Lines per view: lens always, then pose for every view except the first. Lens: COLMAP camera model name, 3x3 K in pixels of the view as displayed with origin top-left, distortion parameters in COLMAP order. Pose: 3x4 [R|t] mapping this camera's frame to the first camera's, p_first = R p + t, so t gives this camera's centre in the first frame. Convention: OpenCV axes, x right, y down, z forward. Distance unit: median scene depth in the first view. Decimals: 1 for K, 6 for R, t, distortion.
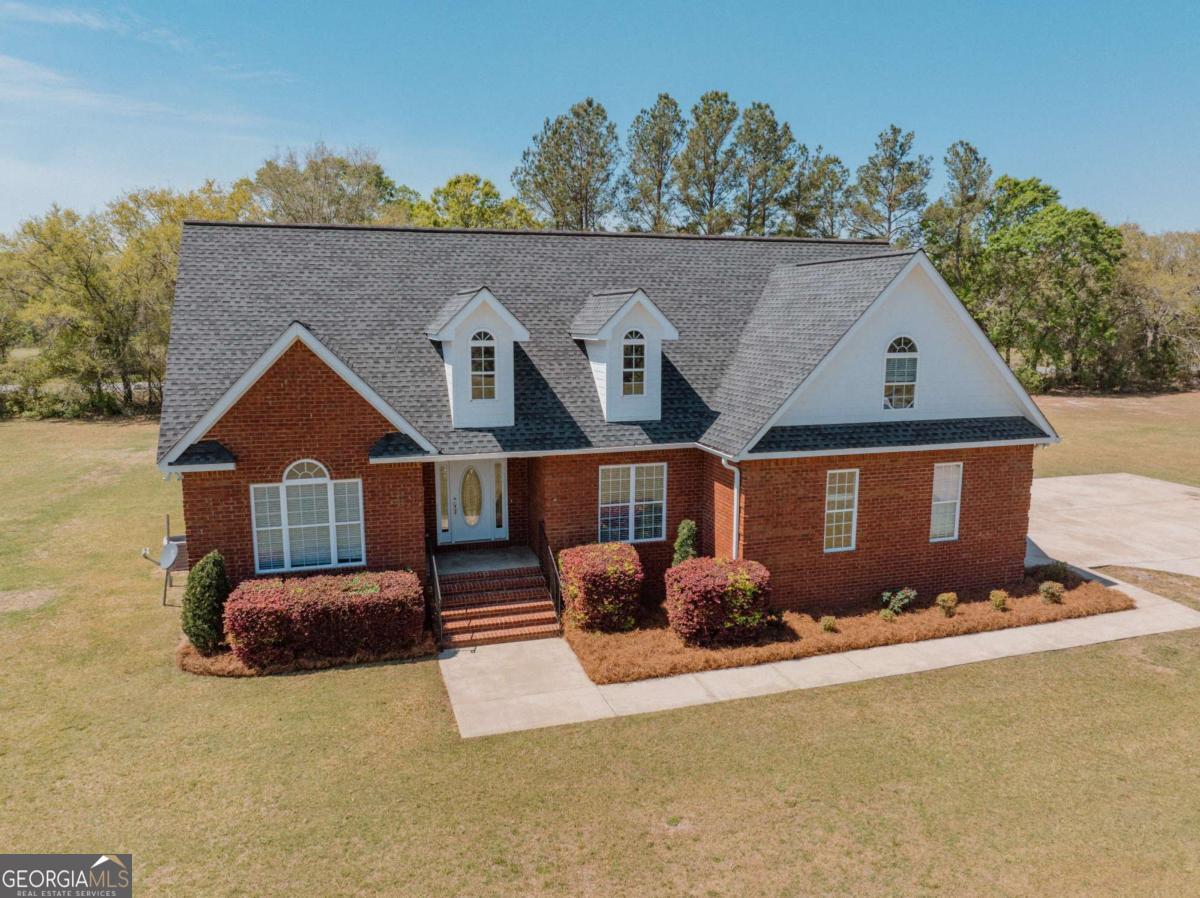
lens RADIAL K [[838.2, 0, 600.7], [0, 838.2, 468.6], [0, 0, 1]] dist [-0.027132, -0.003582]
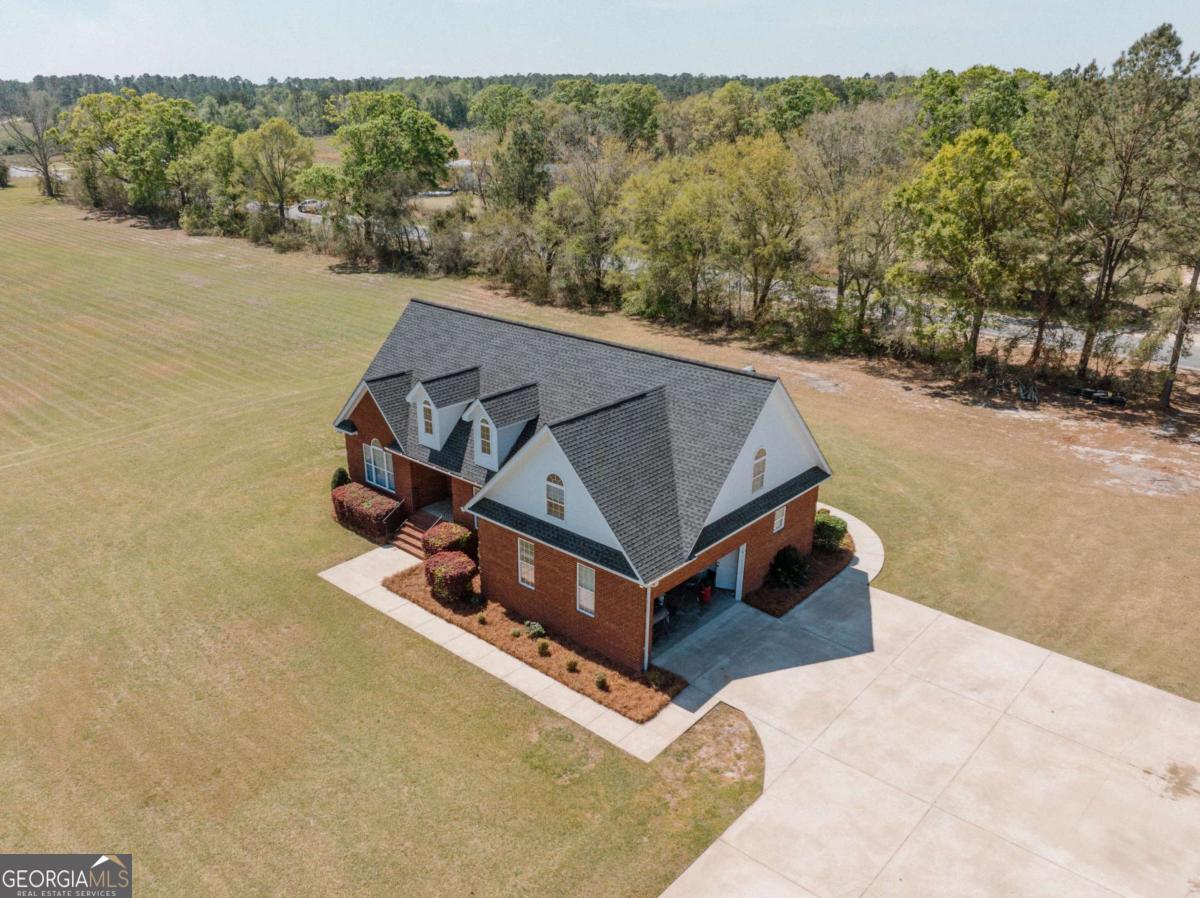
lens RADIAL K [[911.9, 0, 600.0], [0, 911.9, 449.0], [0, 0, 1]] dist [-0.061490, -0.002247]
pose [[0.528887, 0.306138, -0.791555, 0.484549], [-0.161506, 0.951937, 0.260254, -0.183596], [0.833183, -0.009804, 0.552910, 0.046760]]
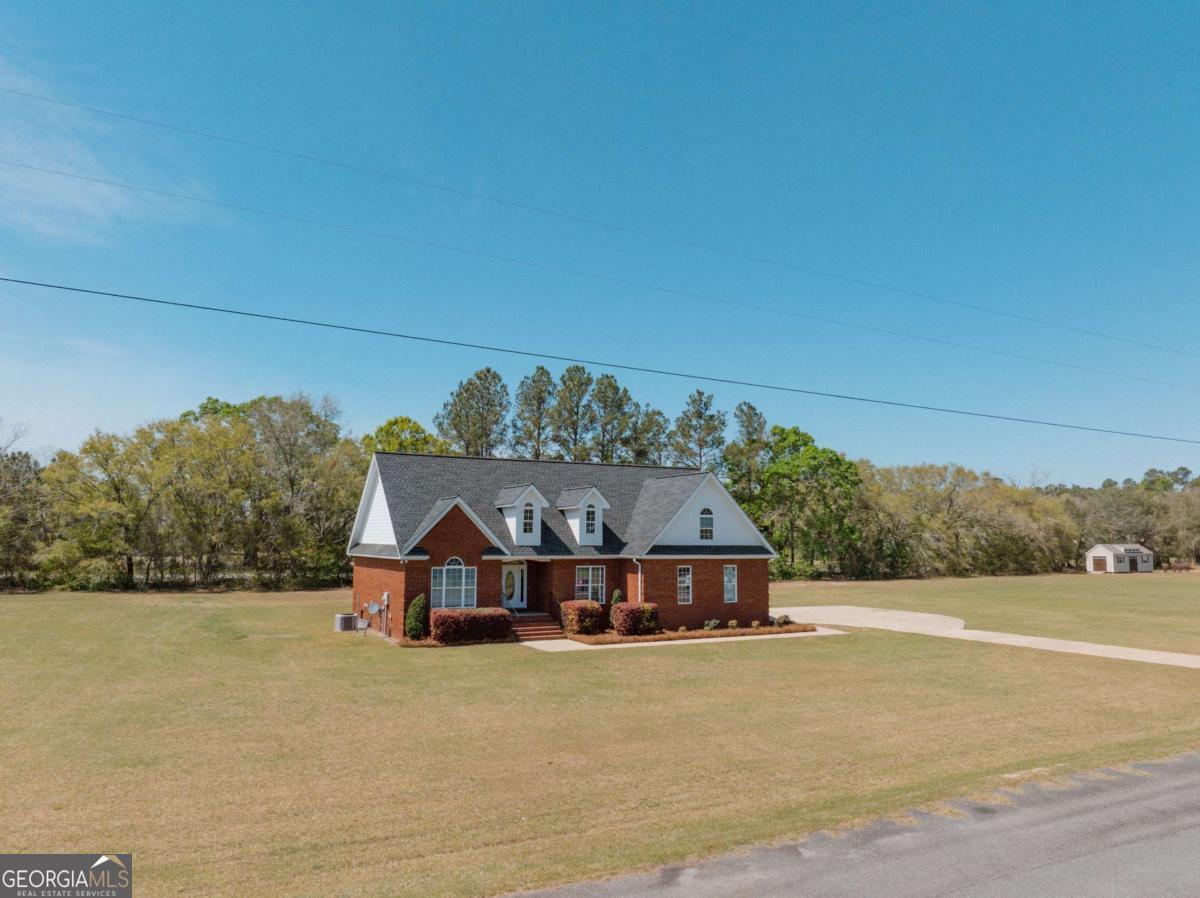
lens RADIAL K [[838.2, 0, 600.7], [0, 838.2, 468.6], [0, 0, 1]] dist [-0.027132, -0.003582]
pose [[0.979580, 0.017955, 0.200254, -0.110482], [0.035232, 0.965264, -0.258890, 0.092891], [-0.197946, 0.260659, 0.944920, -0.329139]]
